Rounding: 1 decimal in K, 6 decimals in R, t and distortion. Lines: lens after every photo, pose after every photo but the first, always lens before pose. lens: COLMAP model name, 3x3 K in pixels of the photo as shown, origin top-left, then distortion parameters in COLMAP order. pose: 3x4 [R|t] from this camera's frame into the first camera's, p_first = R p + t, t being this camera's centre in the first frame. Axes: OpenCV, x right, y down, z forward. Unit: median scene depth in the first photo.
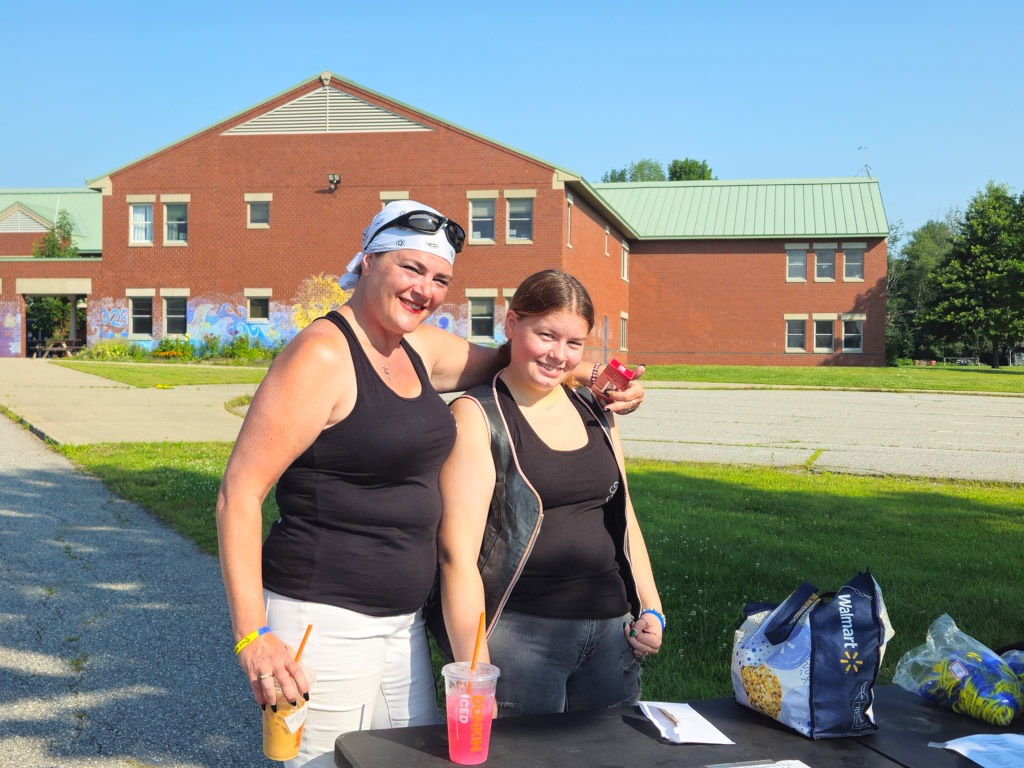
lens RADIAL K [[1333.4, 0, 515.4], [0, 1333.4, 385.0], [0, 0, 1]] dist [0.072256, 0.000000]
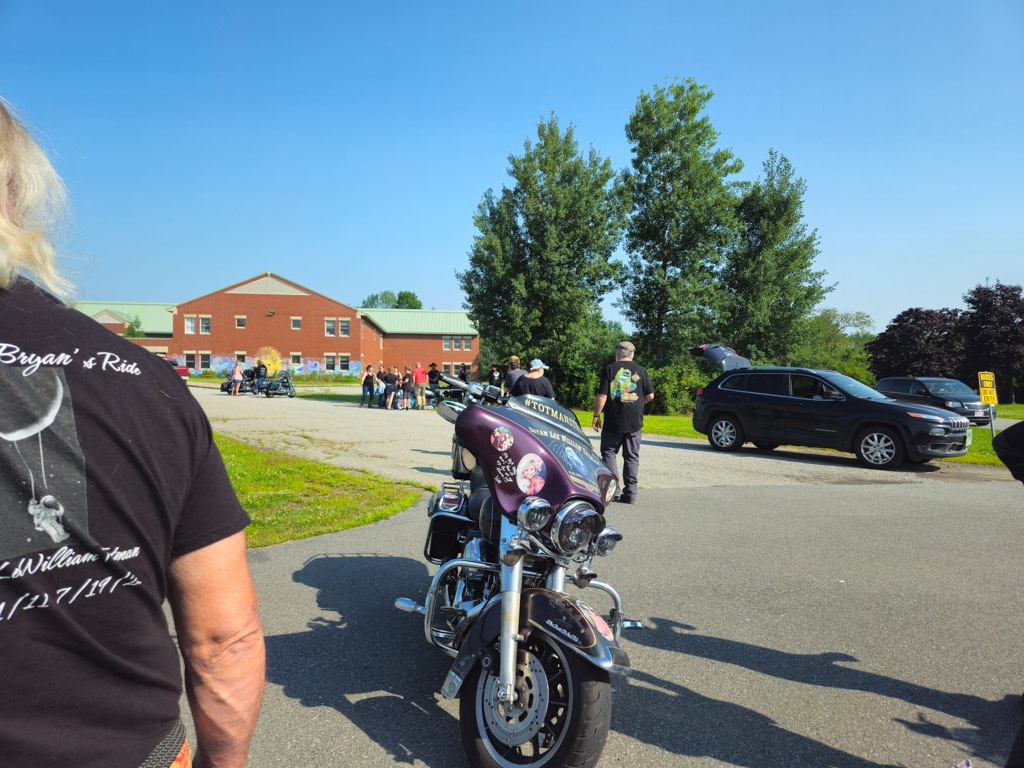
lens RADIAL K [[687.7, 0, 516.5], [0, 687.7, 387.3], [0, 0, 1]] dist [0.072163, -0.060500]
pose [[0.959817, -0.001390, 0.280623, -0.053382], [0.004933, 0.999917, -0.011920, 0.017492], [-0.280583, 0.012825, 0.959744, -0.458321]]
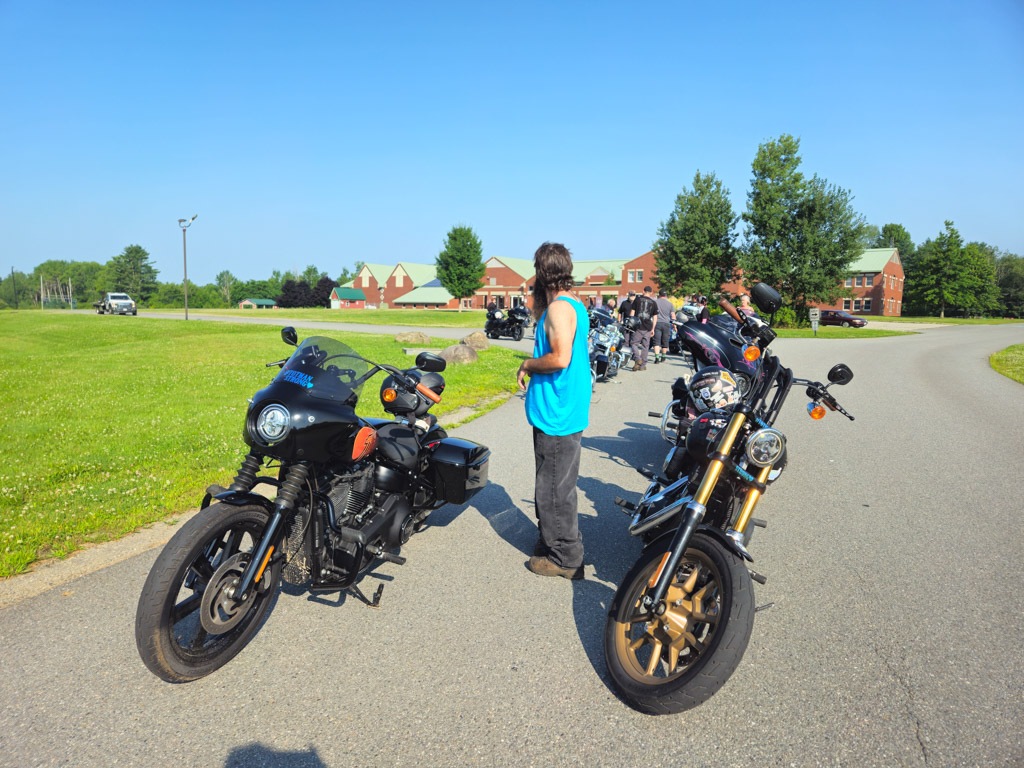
lens RADIAL K [[687.7, 0, 496.5], [0, 687.7, 371.4], [0, 0, 1]] dist [0.072163, -0.060500]
pose [[0.884123, 0.047715, -0.464812, 0.328679], [-0.020959, 0.997821, 0.062566, 0.038747], [0.466785, -0.045574, 0.883196, -0.989838]]
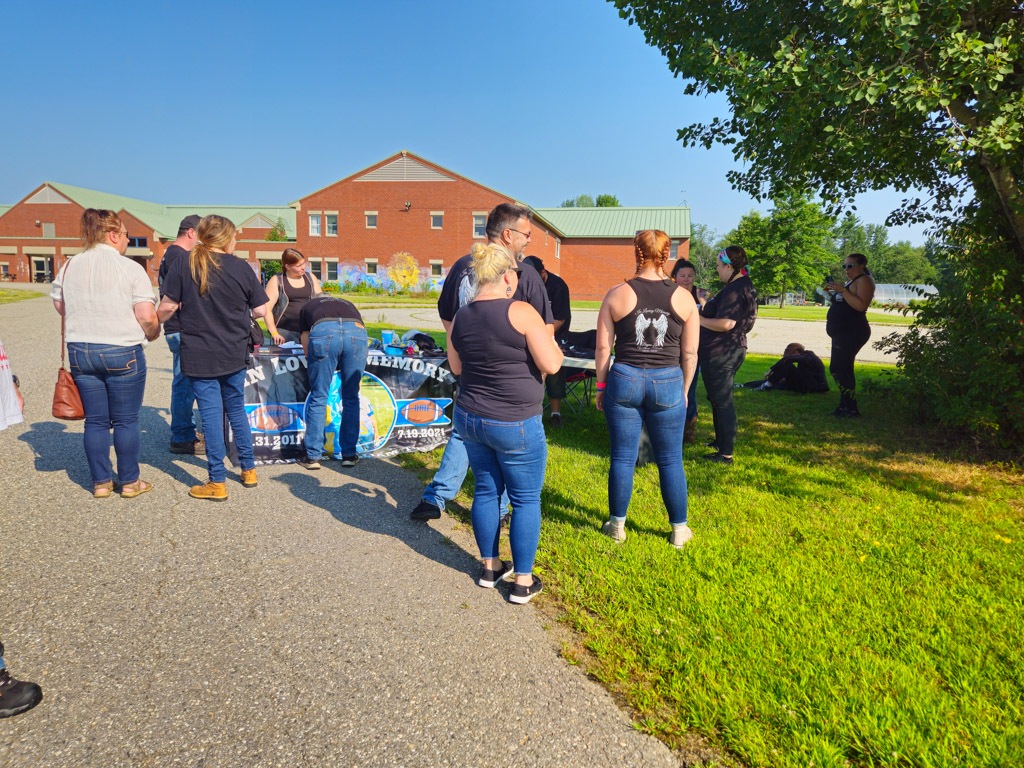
lens RADIAL K [[687.7, 0, 505.0], [0, 687.7, 381.6], [0, 0, 1]] dist [0.072163, -0.060500]
pose [[0.999450, 0.021597, -0.025161, 0.042502], [-0.018974, 0.994789, 0.100171, 0.005722], [0.027194, -0.099638, 0.994652, -0.066518]]
